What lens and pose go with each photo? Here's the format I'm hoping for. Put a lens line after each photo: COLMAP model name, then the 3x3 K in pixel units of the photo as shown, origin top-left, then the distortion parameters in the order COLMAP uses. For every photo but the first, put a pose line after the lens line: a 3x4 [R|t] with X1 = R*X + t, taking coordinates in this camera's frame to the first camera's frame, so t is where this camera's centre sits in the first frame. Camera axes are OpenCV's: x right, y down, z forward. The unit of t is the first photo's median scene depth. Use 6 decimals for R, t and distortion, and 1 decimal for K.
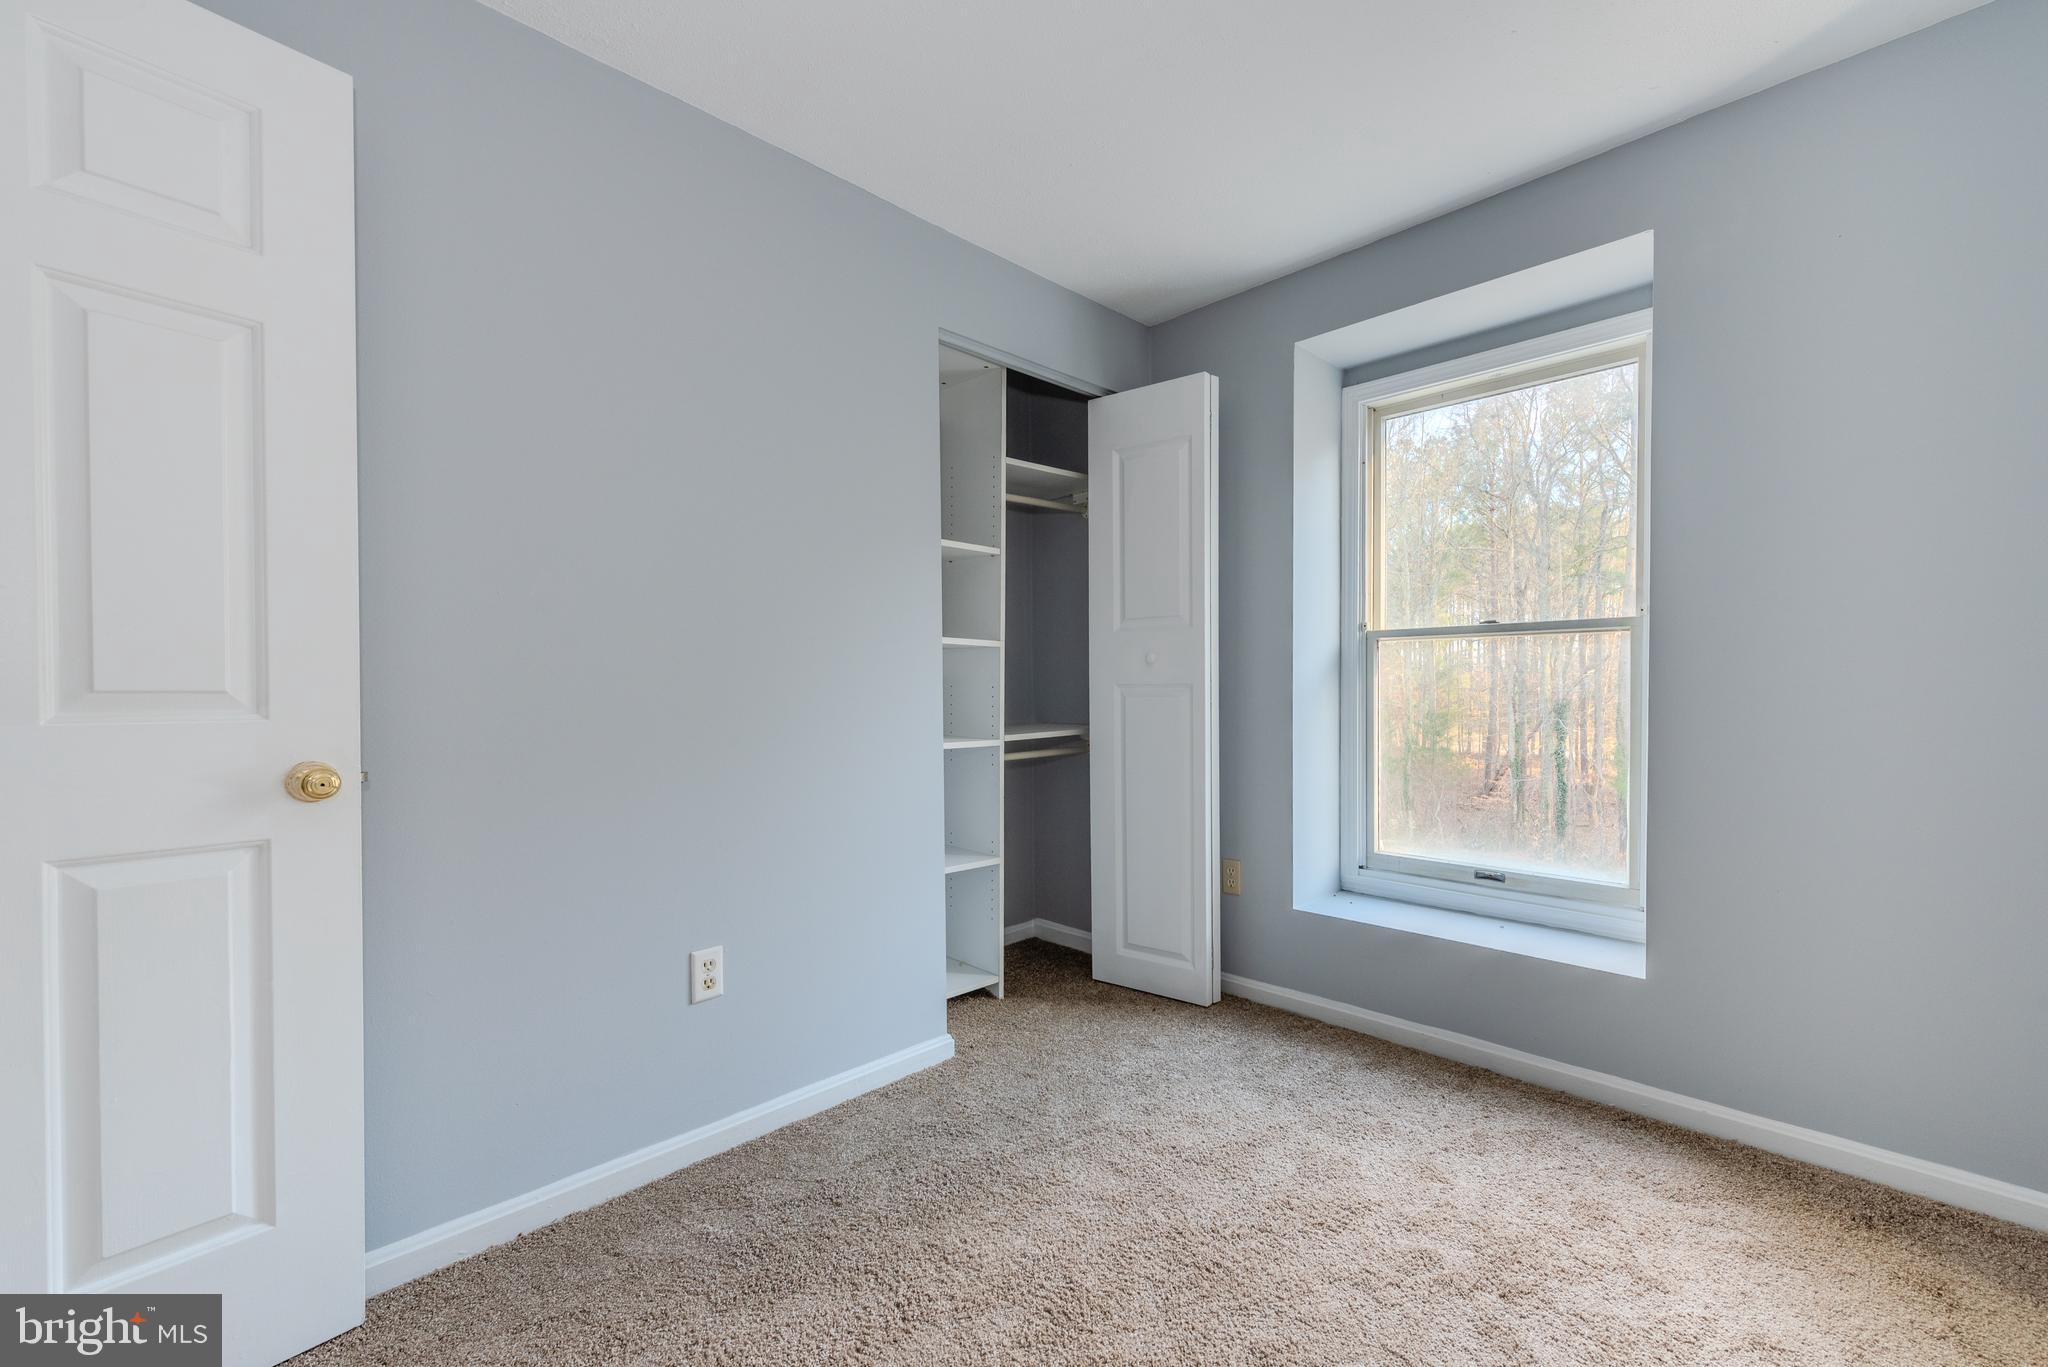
lens RADIAL K [[854.4, 0, 1029.4], [0, 854.4, 678.8], [0, 0, 1]] dist [0.010118, -0.000203]
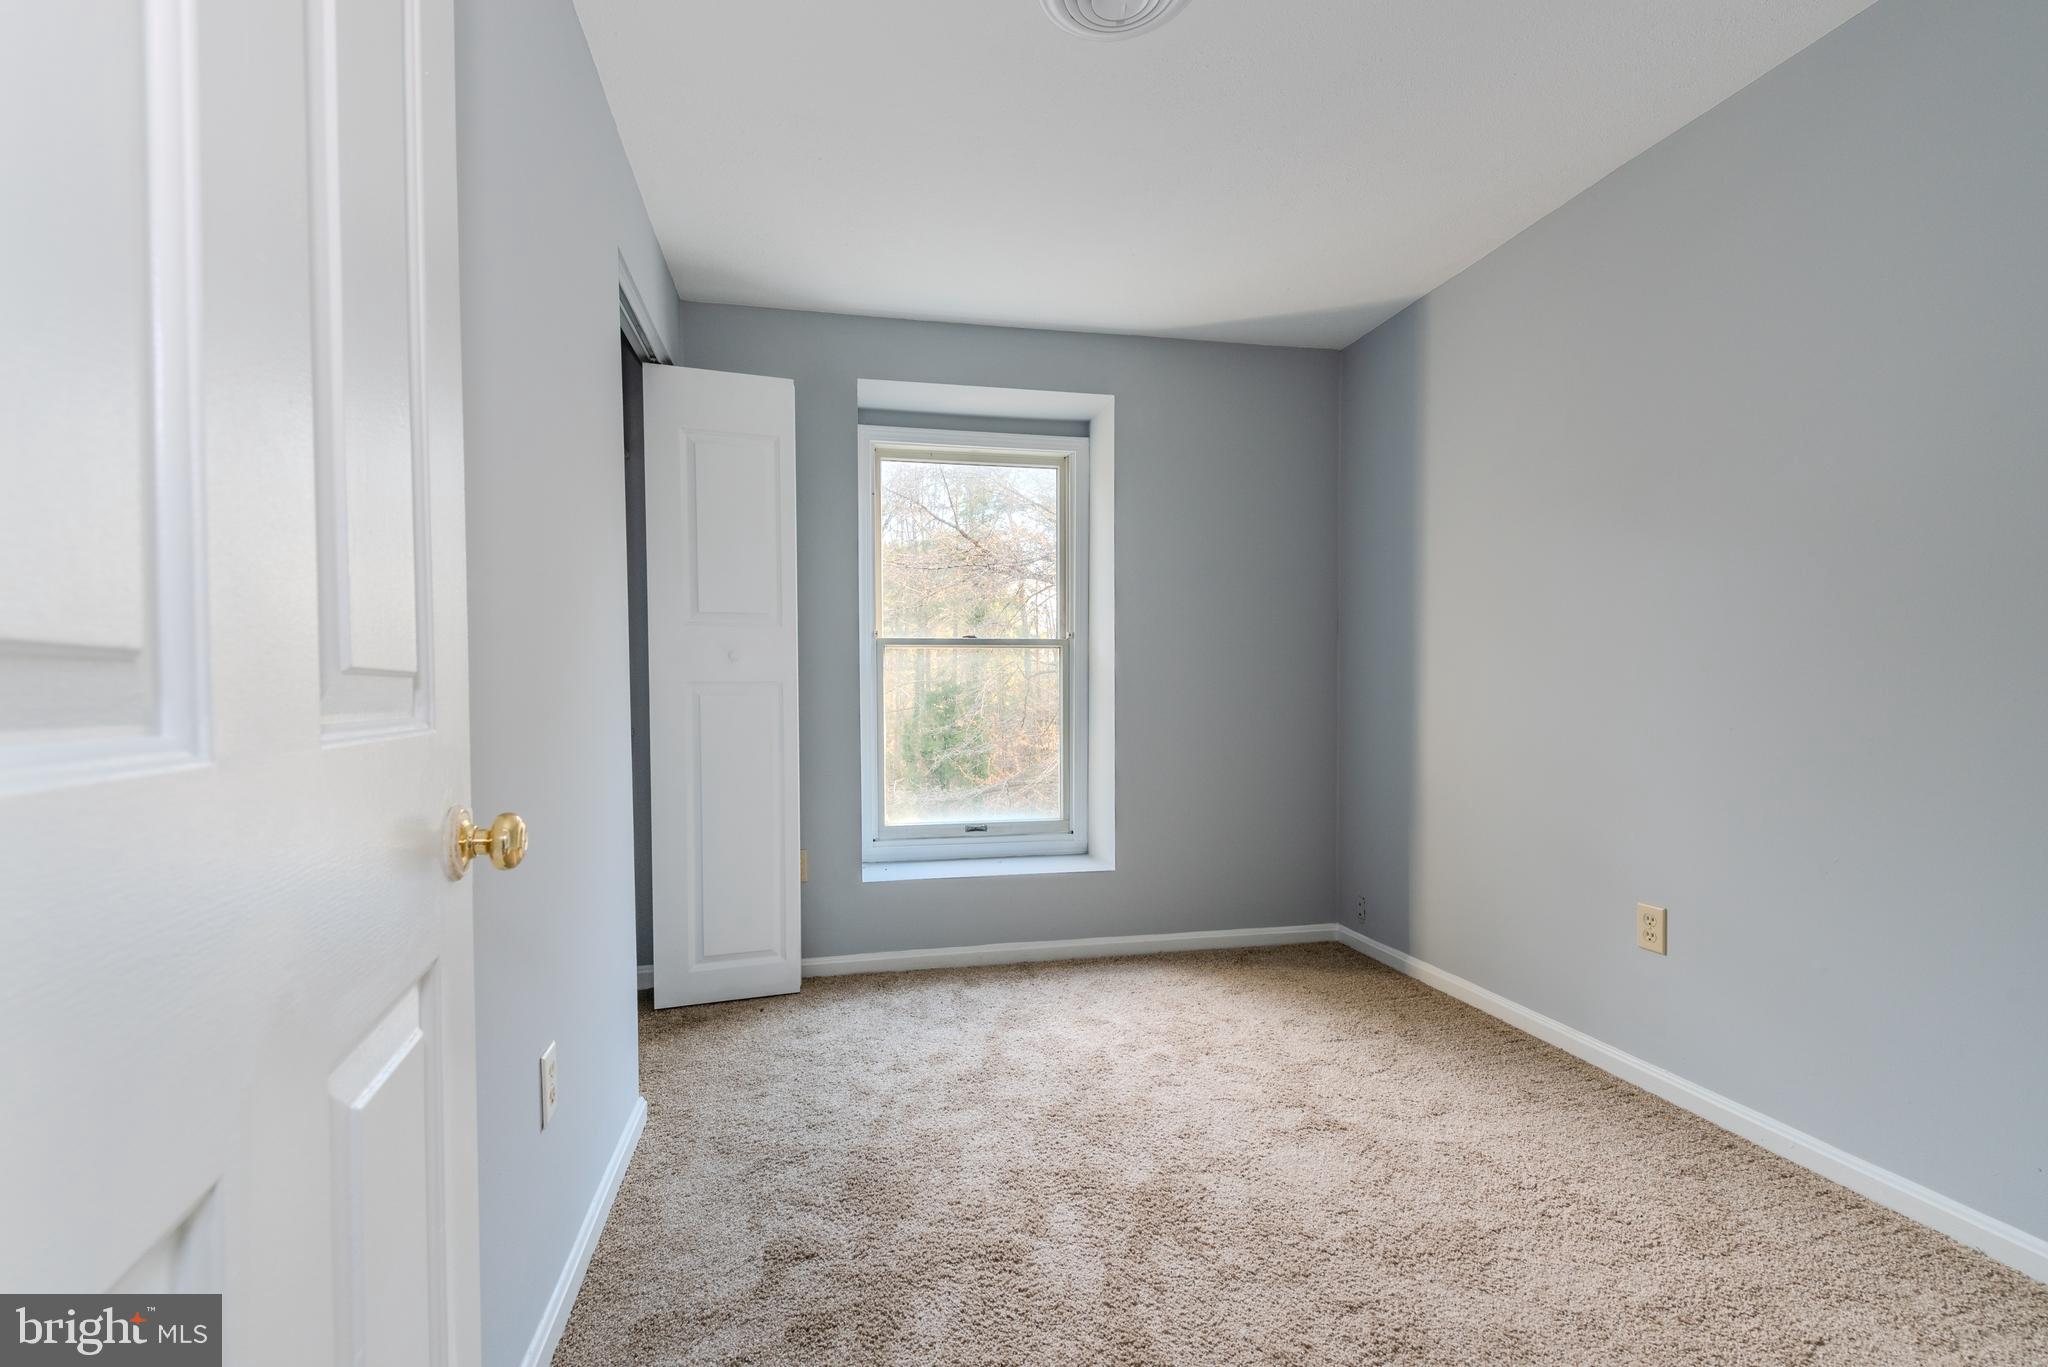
lens RADIAL K [[859.6, 0, 1024.4], [0, 859.6, 692.7], [0, 0, 1]] dist [0.033025, -0.000052]
pose [[0.570373, -0.004977, 0.821370, -0.570311], [-0.003508, 0.999958, 0.008496, 0.009482], [-0.821378, -0.007727, 0.570332, 0.200856]]
